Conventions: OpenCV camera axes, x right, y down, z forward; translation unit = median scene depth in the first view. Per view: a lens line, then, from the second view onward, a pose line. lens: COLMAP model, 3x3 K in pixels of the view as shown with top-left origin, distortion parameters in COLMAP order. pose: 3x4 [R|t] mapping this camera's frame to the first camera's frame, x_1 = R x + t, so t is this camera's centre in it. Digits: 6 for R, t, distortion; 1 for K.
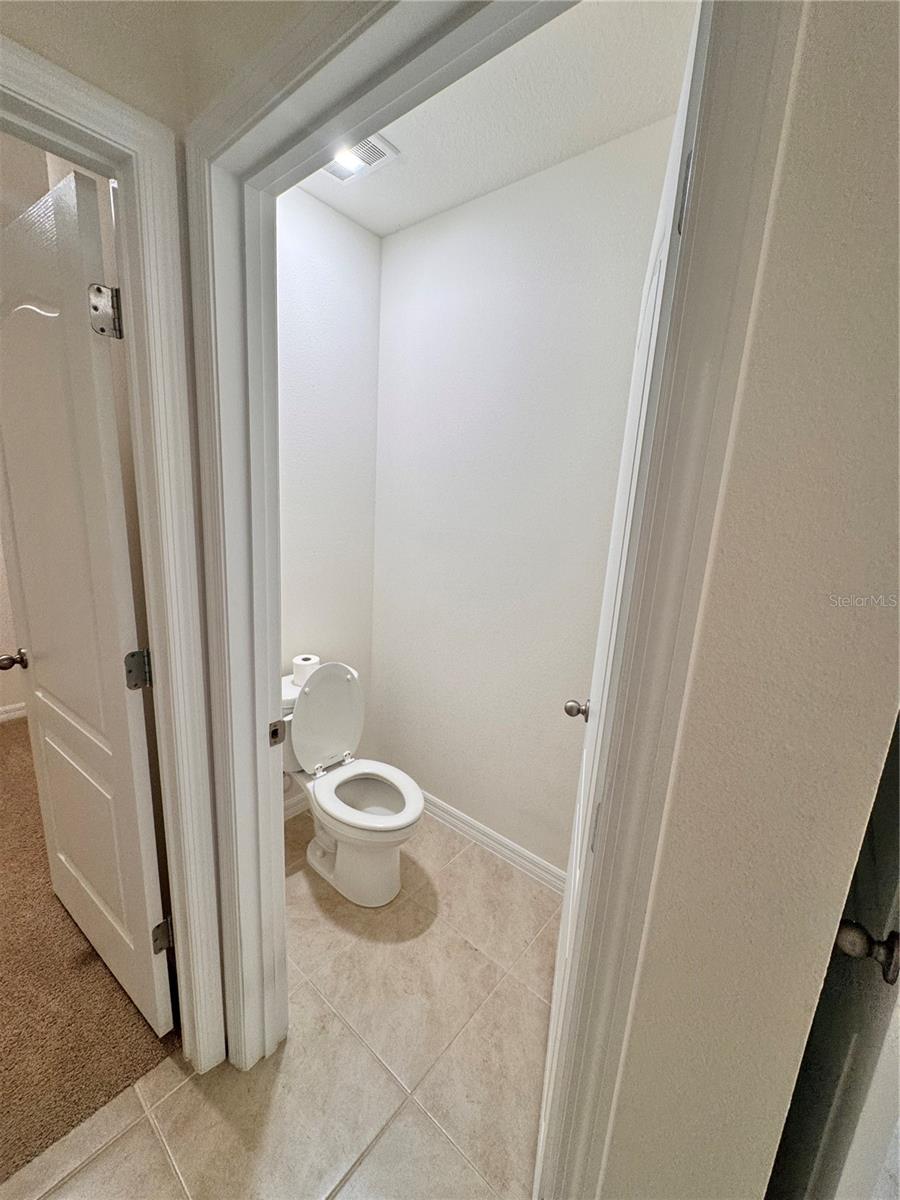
lens RADIAL K [[477.8, 0, 445.4], [0, 477.8, 600.3], [0, 0, 1]] dist [-0.004906, 0.000115]
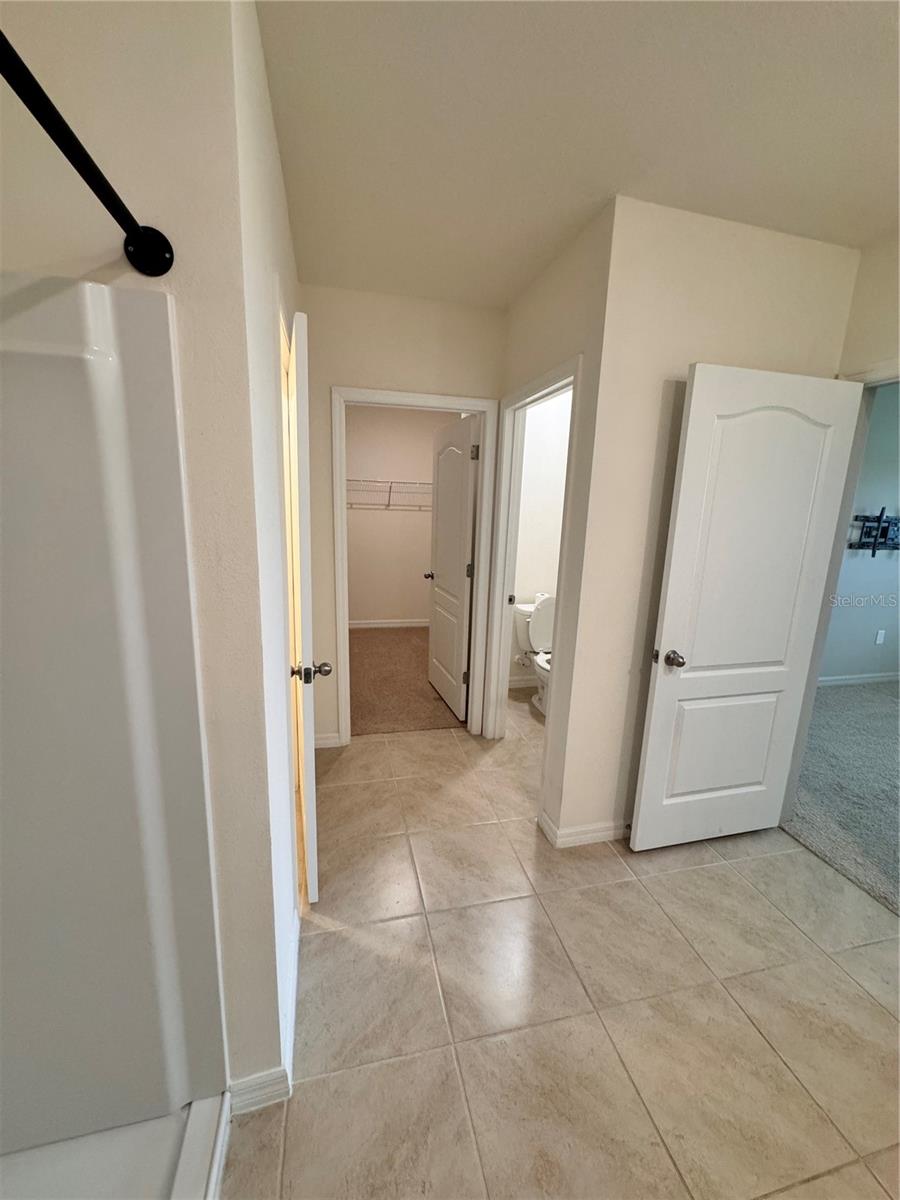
lens RADIAL K [[477.8, 0, 450.4], [0, 477.8, 606.1], [0, 0, 1]] dist [-0.004906, 0.000115]
pose [[0.807227, 0.102415, -0.581288, 0.831636], [-0.113174, 0.993415, 0.017862, 0.274202], [0.579289, 0.051368, 0.813502, -1.220497]]
